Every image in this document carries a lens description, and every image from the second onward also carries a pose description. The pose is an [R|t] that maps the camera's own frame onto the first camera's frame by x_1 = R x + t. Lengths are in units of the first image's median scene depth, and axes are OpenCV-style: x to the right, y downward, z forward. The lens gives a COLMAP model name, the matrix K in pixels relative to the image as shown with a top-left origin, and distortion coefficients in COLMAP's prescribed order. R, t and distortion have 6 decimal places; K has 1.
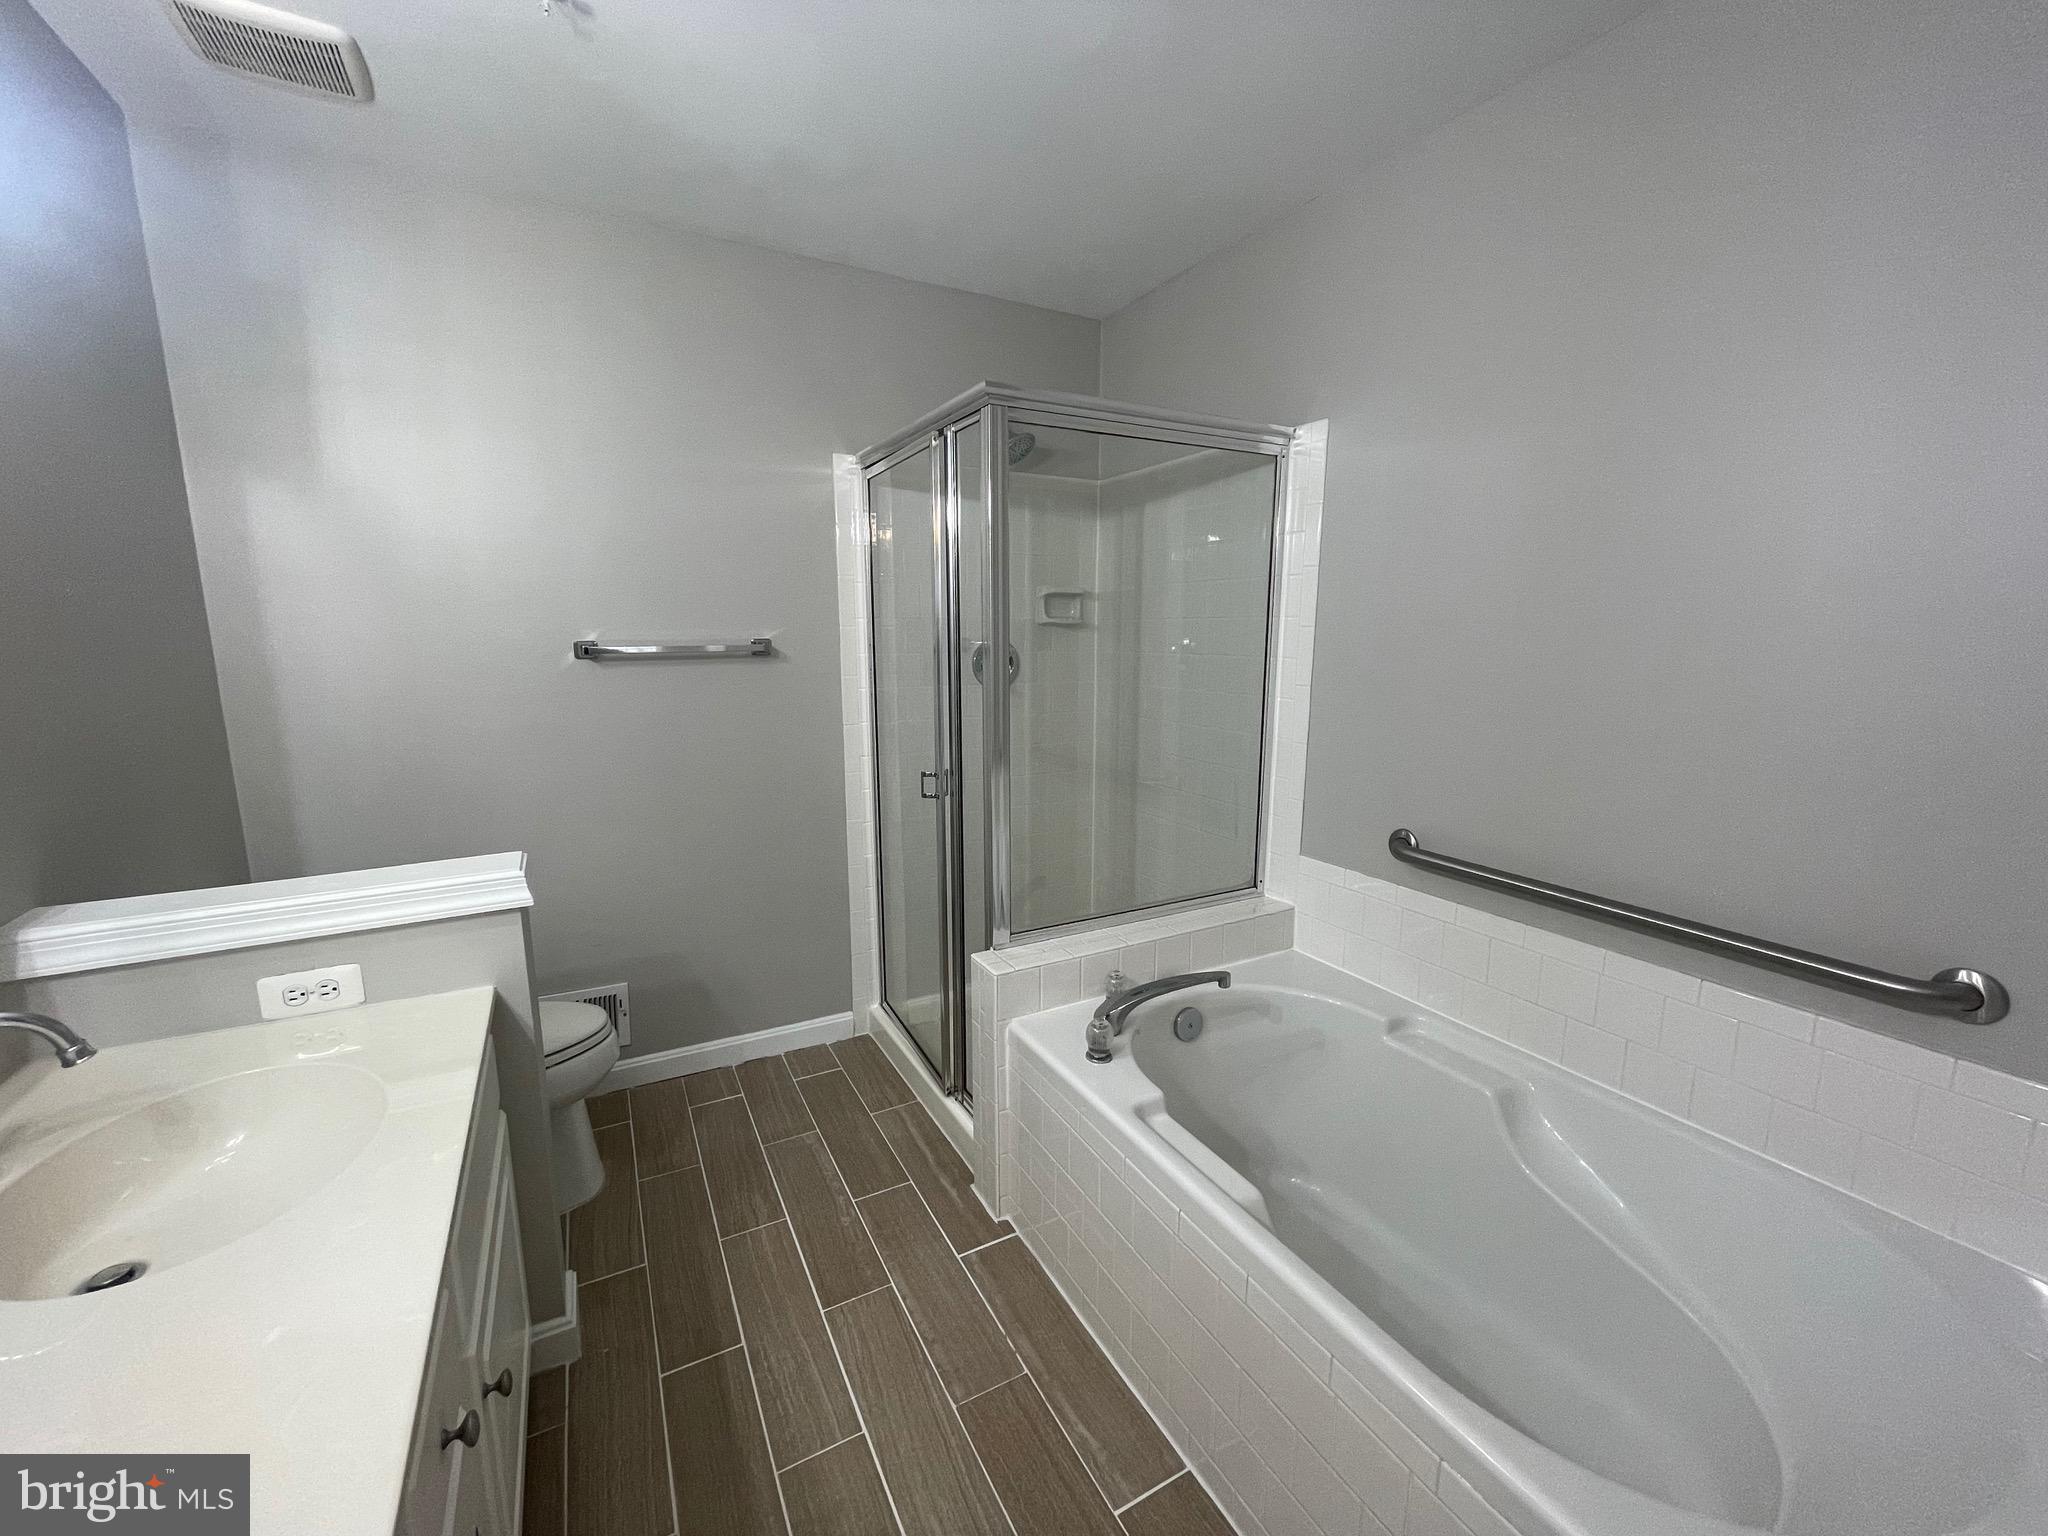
lens RADIAL K [[826.9, 0, 1031.5], [0, 826.9, 766.0], [0, 0, 1]] dist [-0.002318, -0.000644]
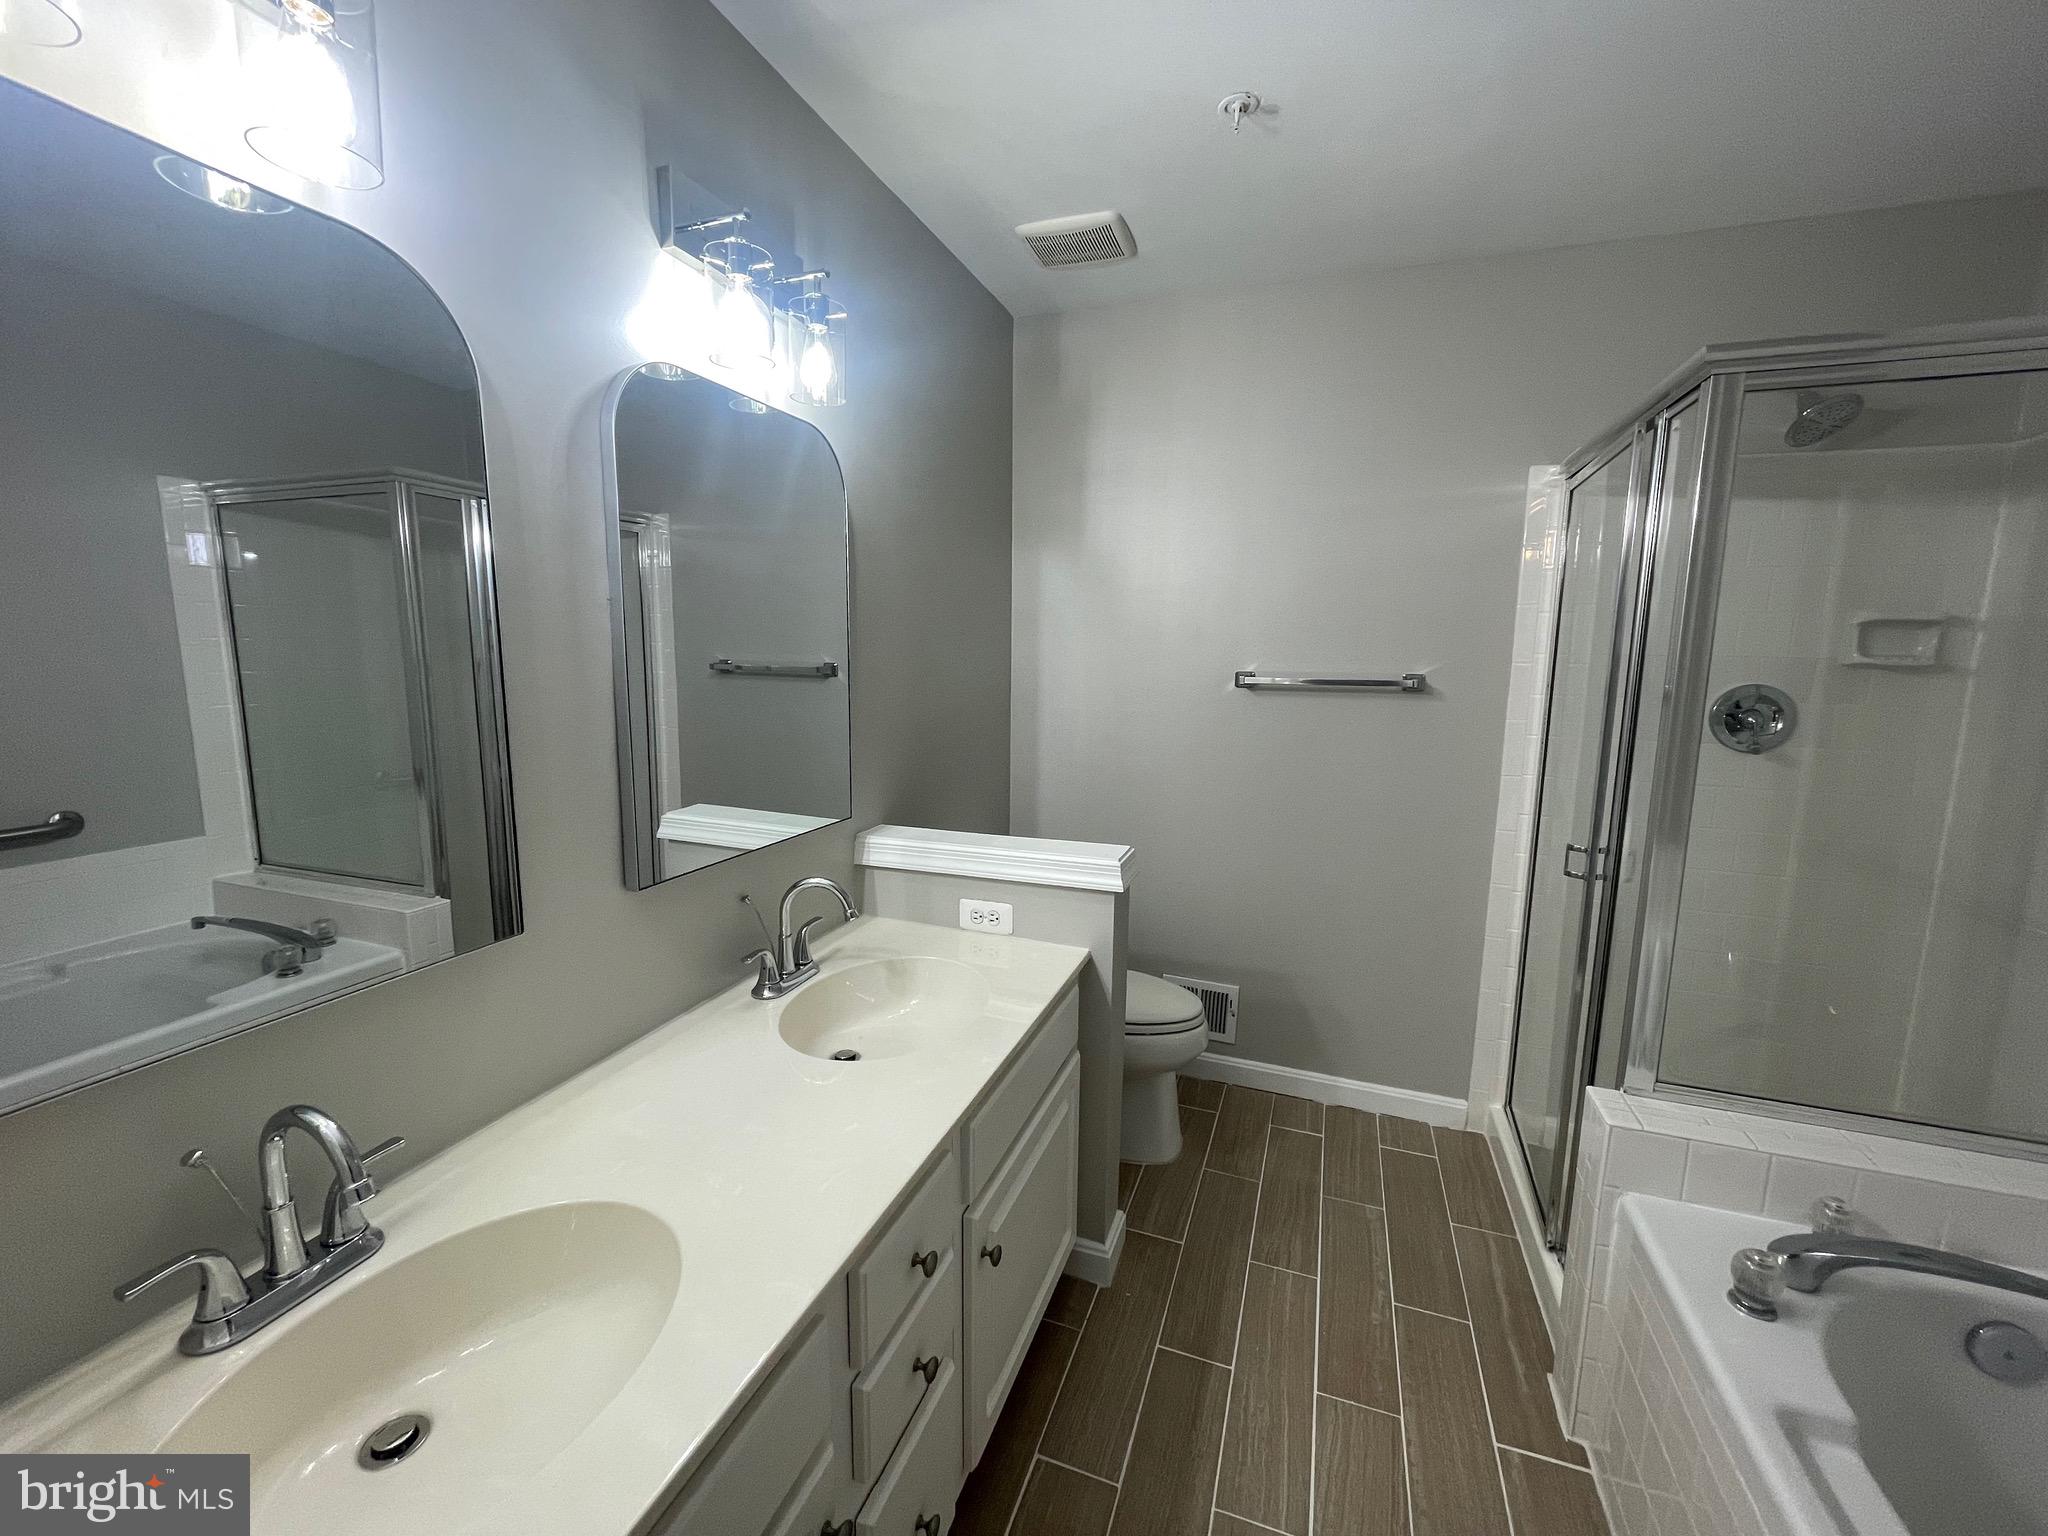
lens RADIAL K [[826.9, 0, 1022.2], [0, 826.9, 766.0], [0, 0, 1]] dist [-0.002318, -0.000644]
pose [[0.655849, 0.114210, -0.746203, 0.119802], [-0.139129, 0.989843, 0.029218, -0.018649], [0.741961, 0.084655, 0.665077, 0.058568]]
